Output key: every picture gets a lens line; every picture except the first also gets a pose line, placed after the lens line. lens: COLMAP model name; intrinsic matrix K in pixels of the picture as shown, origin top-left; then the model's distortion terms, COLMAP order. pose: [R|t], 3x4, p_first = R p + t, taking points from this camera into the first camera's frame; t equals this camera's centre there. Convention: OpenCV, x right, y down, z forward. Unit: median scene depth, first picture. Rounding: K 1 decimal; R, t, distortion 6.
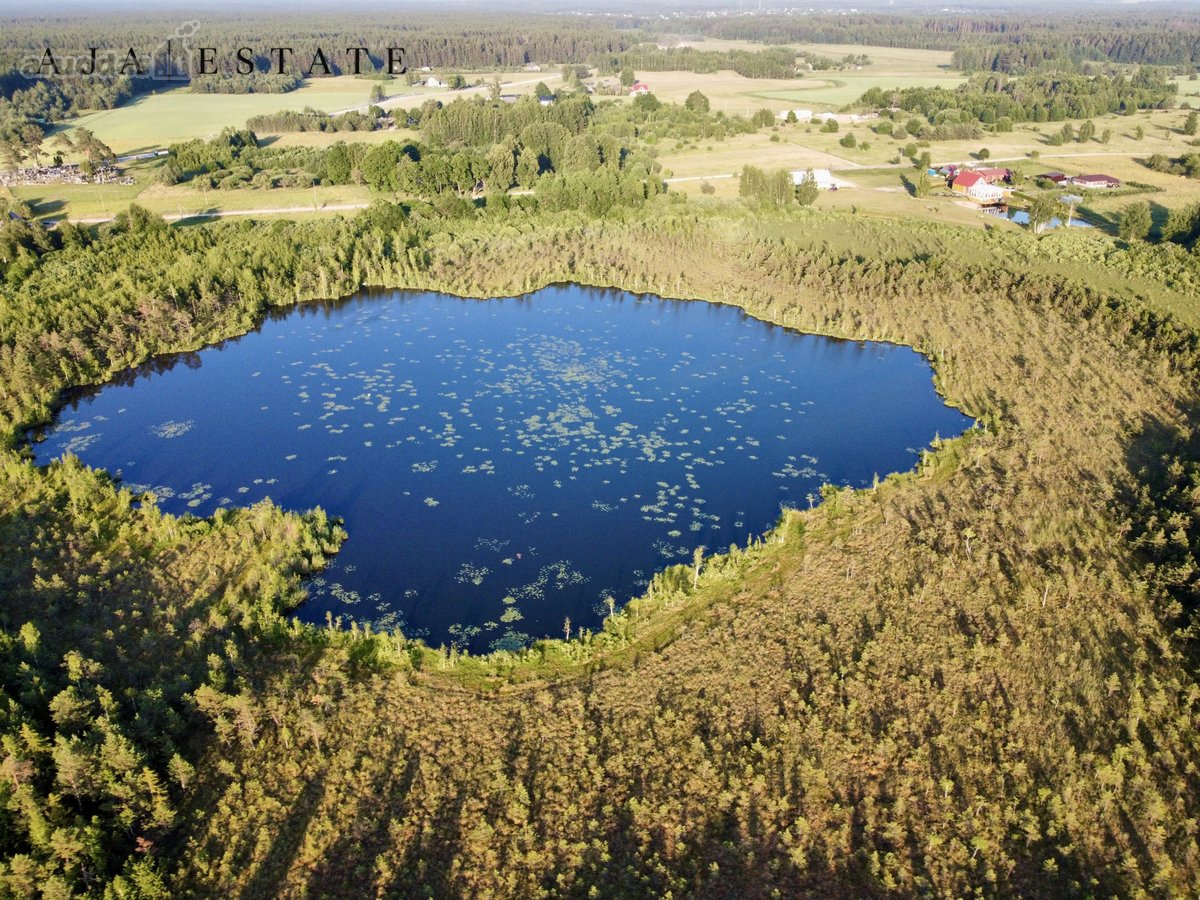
lens RADIAL K [[925.3, 0, 596.9], [0, 925.3, 445.6], [0, 0, 1]] dist [0.006566, -0.003546]
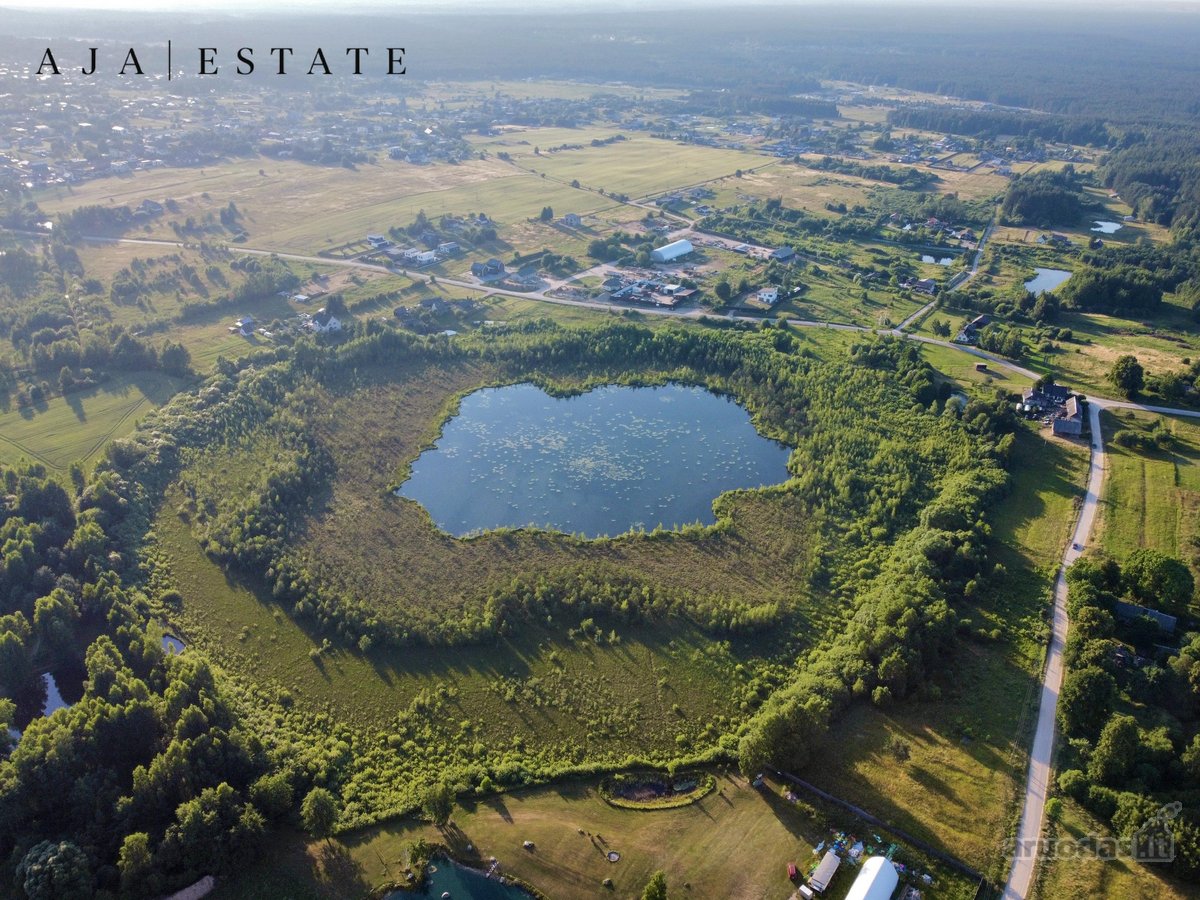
lens RADIAL K [[943.4, 0, 594.1], [0, 943.4, 448.3], [0, 0, 1]] dist [0.005244, -0.007311]
pose [[-0.759129, 0.279855, -0.587711, 1.111589], [-0.300891, 0.649760, 0.698052, -1.472136], [0.577225, 0.706748, -0.409046, 1.763974]]
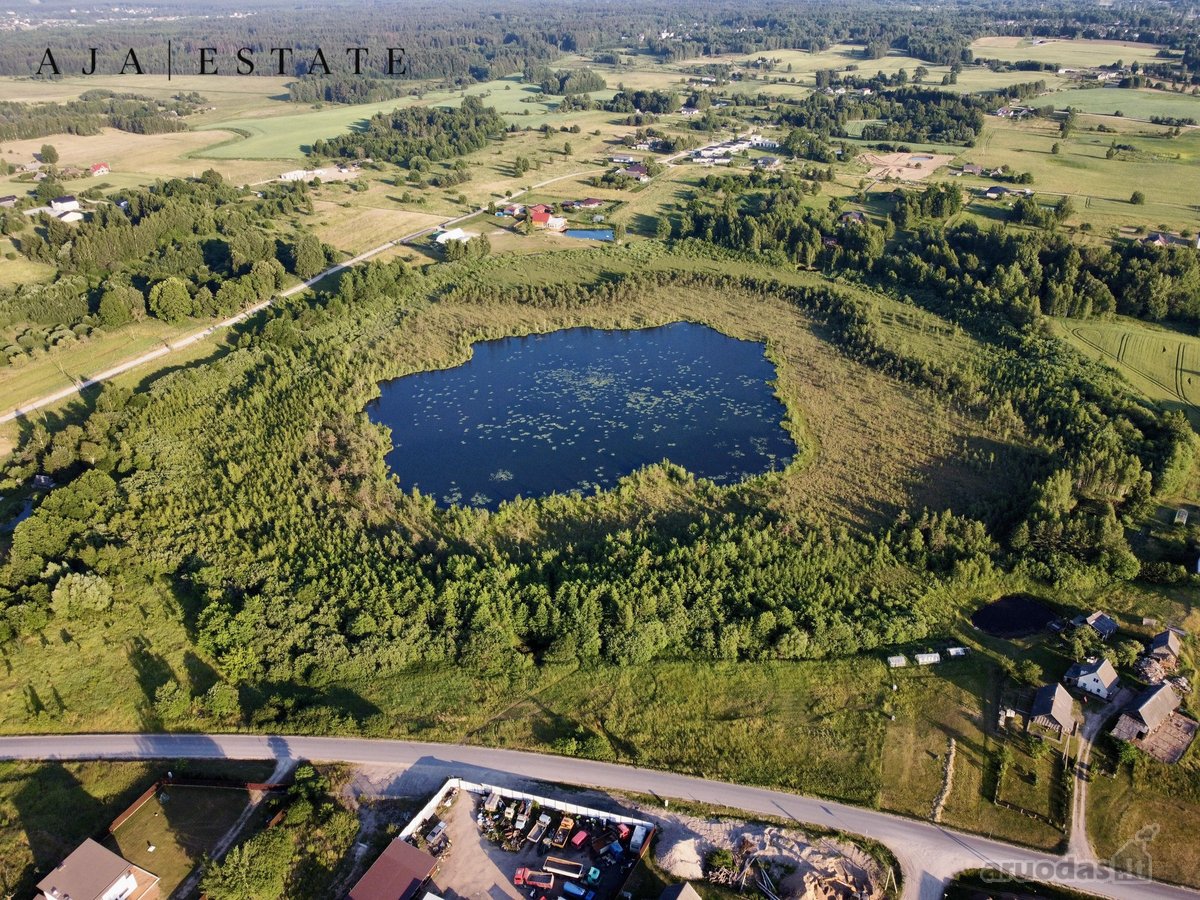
lens RADIAL K [[906.5, 0, 594.8], [0, 906.5, 448.3], [0, 0, 1]] dist [0.008338, -0.011669]
pose [[0.682954, -0.354261, 0.638806, -1.198811], [0.335706, 0.928919, 0.156241, -0.232724], [-0.648749, 0.107746, 0.753336, -0.339726]]
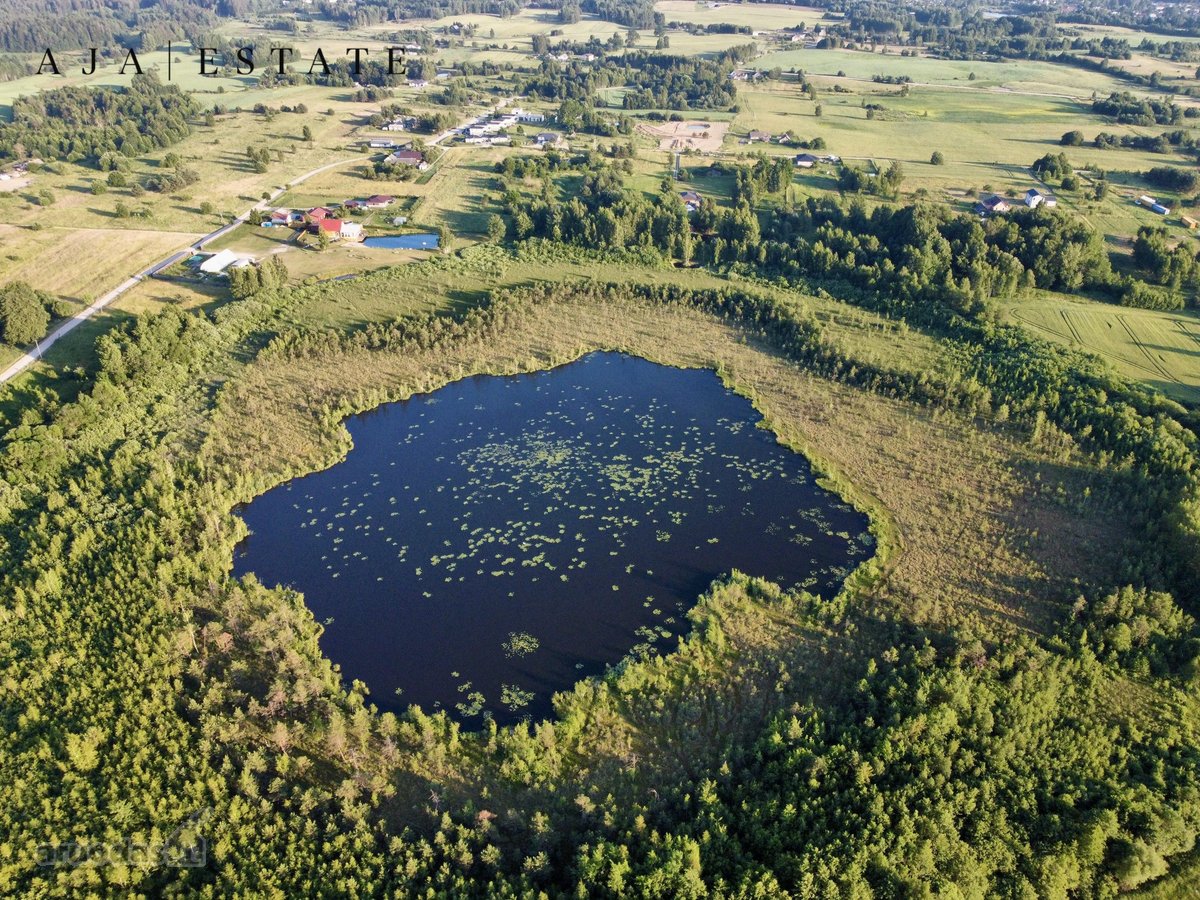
lens RADIAL K [[906.5, 0, 594.8], [0, 906.5, 448.3], [0, 0, 1]] dist [0.008338, -0.011669]
pose [[0.378261, -0.459032, 0.803871, -1.041082], [0.399691, 0.864264, 0.305443, -0.458919], [-0.834965, 0.205763, 0.510388, 0.250696]]
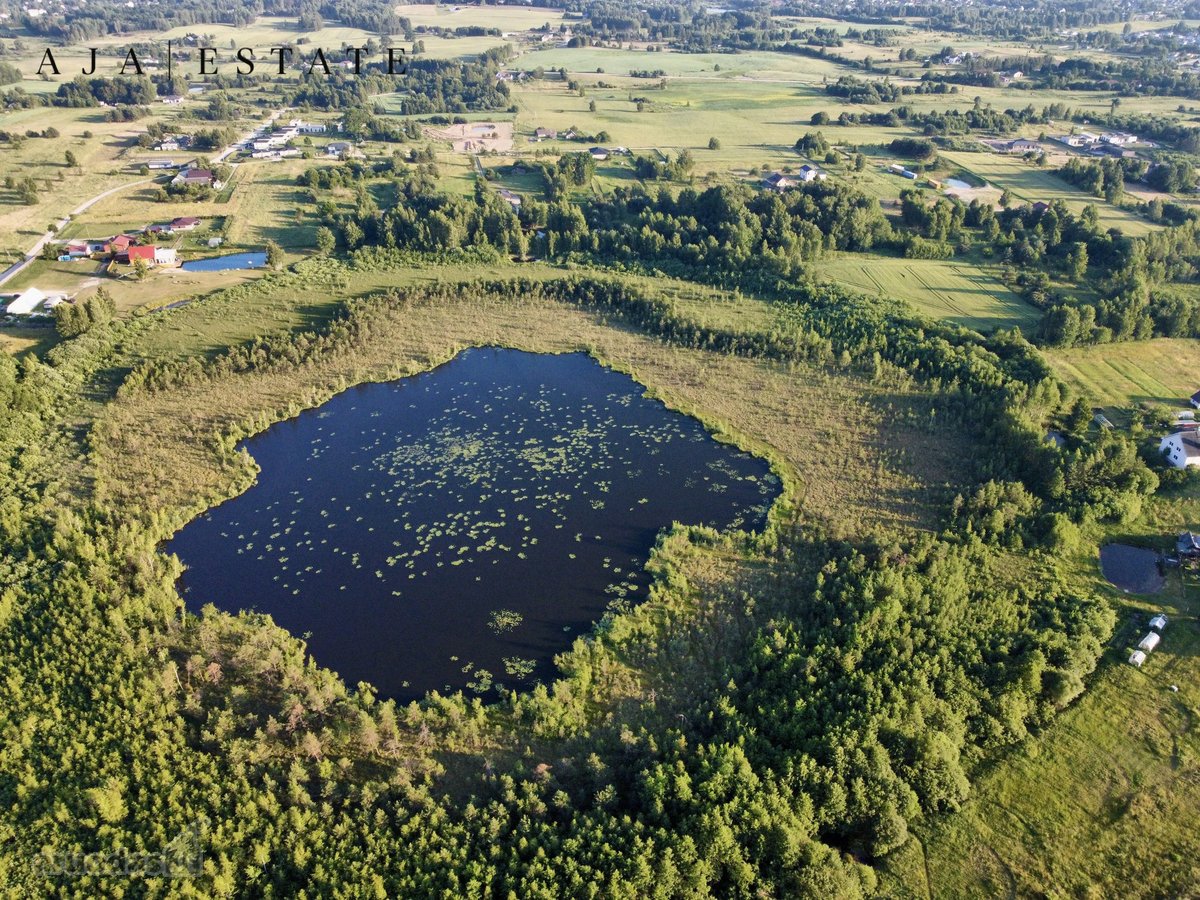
lens RADIAL K [[904.6, 0, 594.3], [0, 904.6, 451.1], [0, 0, 1]] dist [0.010459, -0.009016]
pose [[0.110622, -0.494964, 0.861843, -1.159171], [0.435014, 0.803800, 0.405793, -0.535643], [-0.893603, 0.330024, 0.304235, 0.392047]]
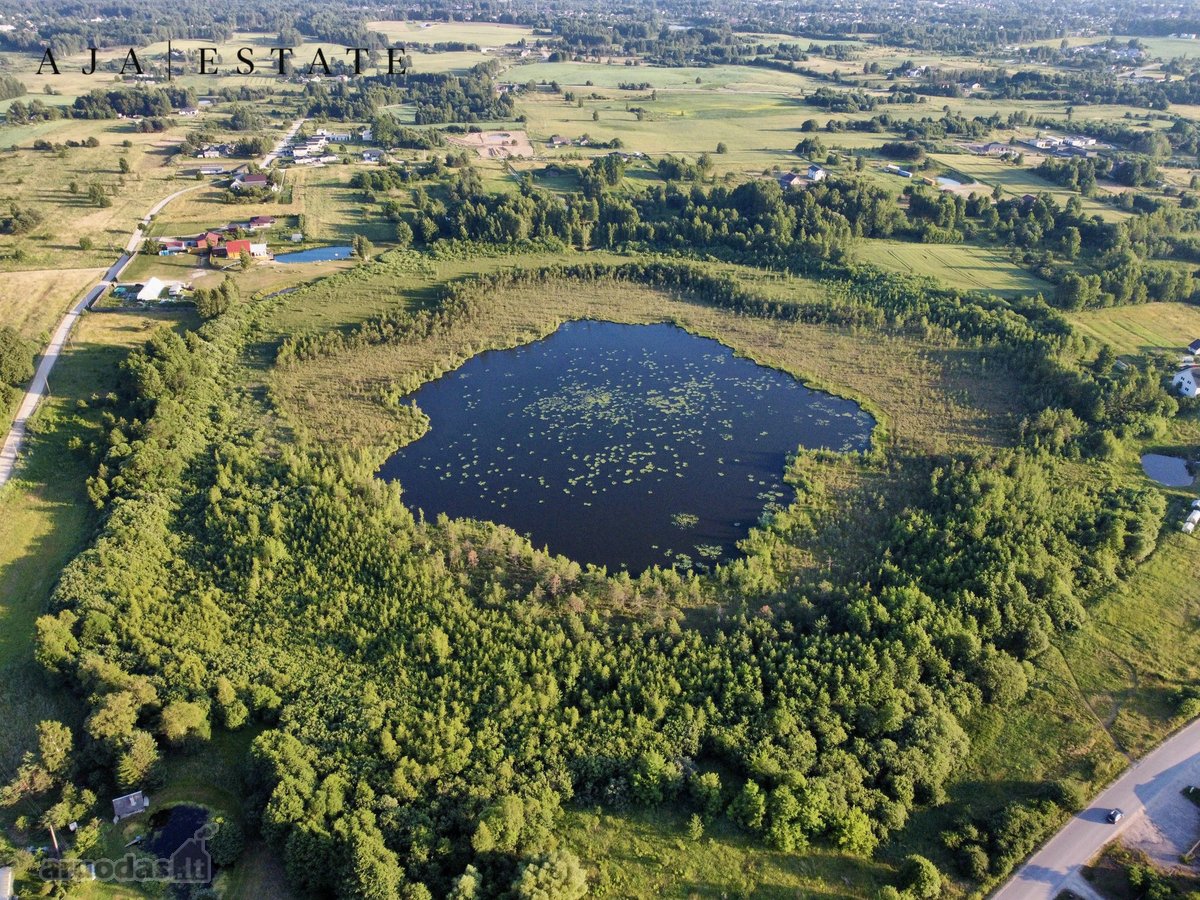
lens RADIAL K [[904.6, 0, 594.3], [0, 904.6, 451.1], [0, 0, 1]] dist [0.010459, -0.009016]
pose [[0.045263, -0.483937, 0.873931, -1.433624], [0.432048, 0.798261, 0.419659, -0.664669], [-0.900714, 0.358585, 0.245216, 0.626151]]
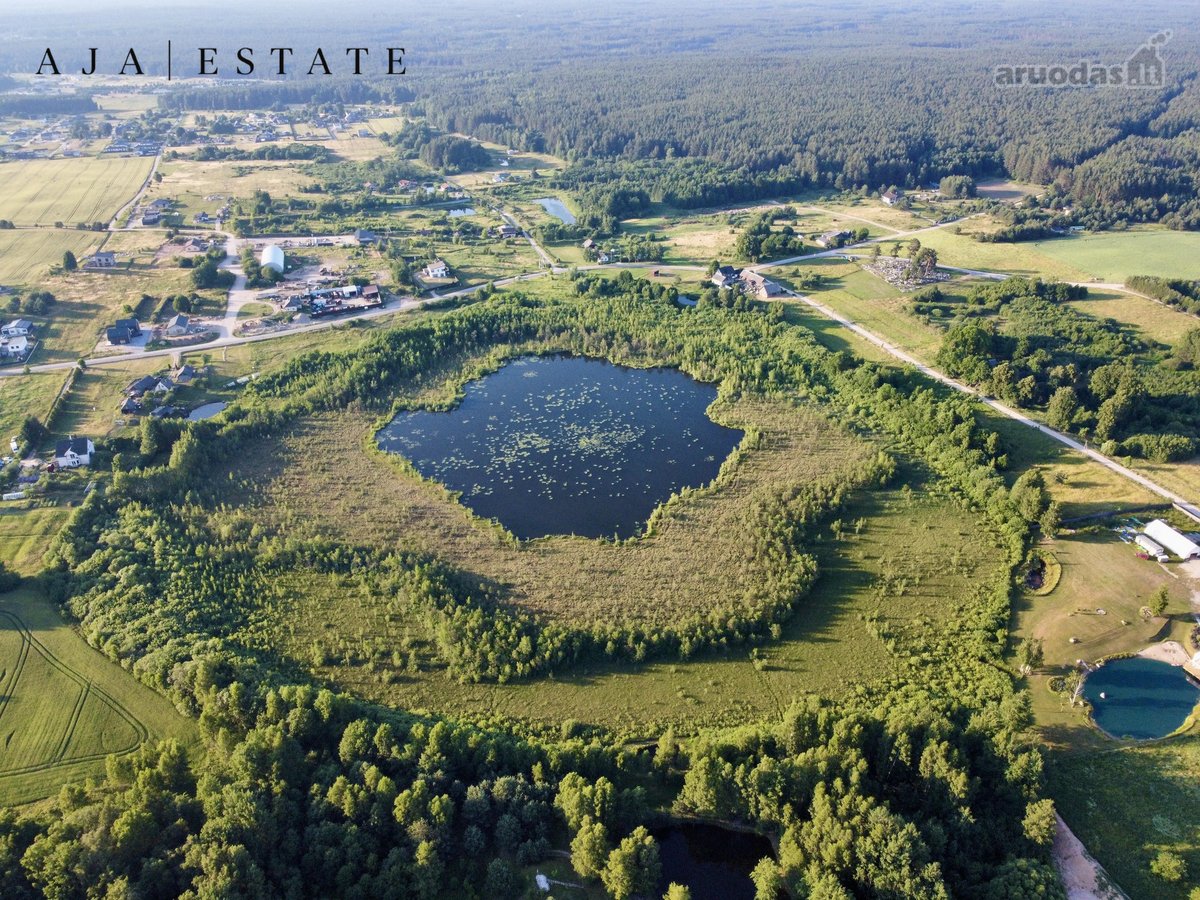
lens RADIAL K [[906.5, 0, 594.8], [0, 906.5, 448.3], [0, 0, 1]] dist [0.008338, -0.011669]
pose [[0.035695, 0.474340, -0.879618, 1.686830], [-0.437245, 0.798875, 0.413056, -0.869731], [0.898634, 0.369865, 0.235919, 0.531871]]
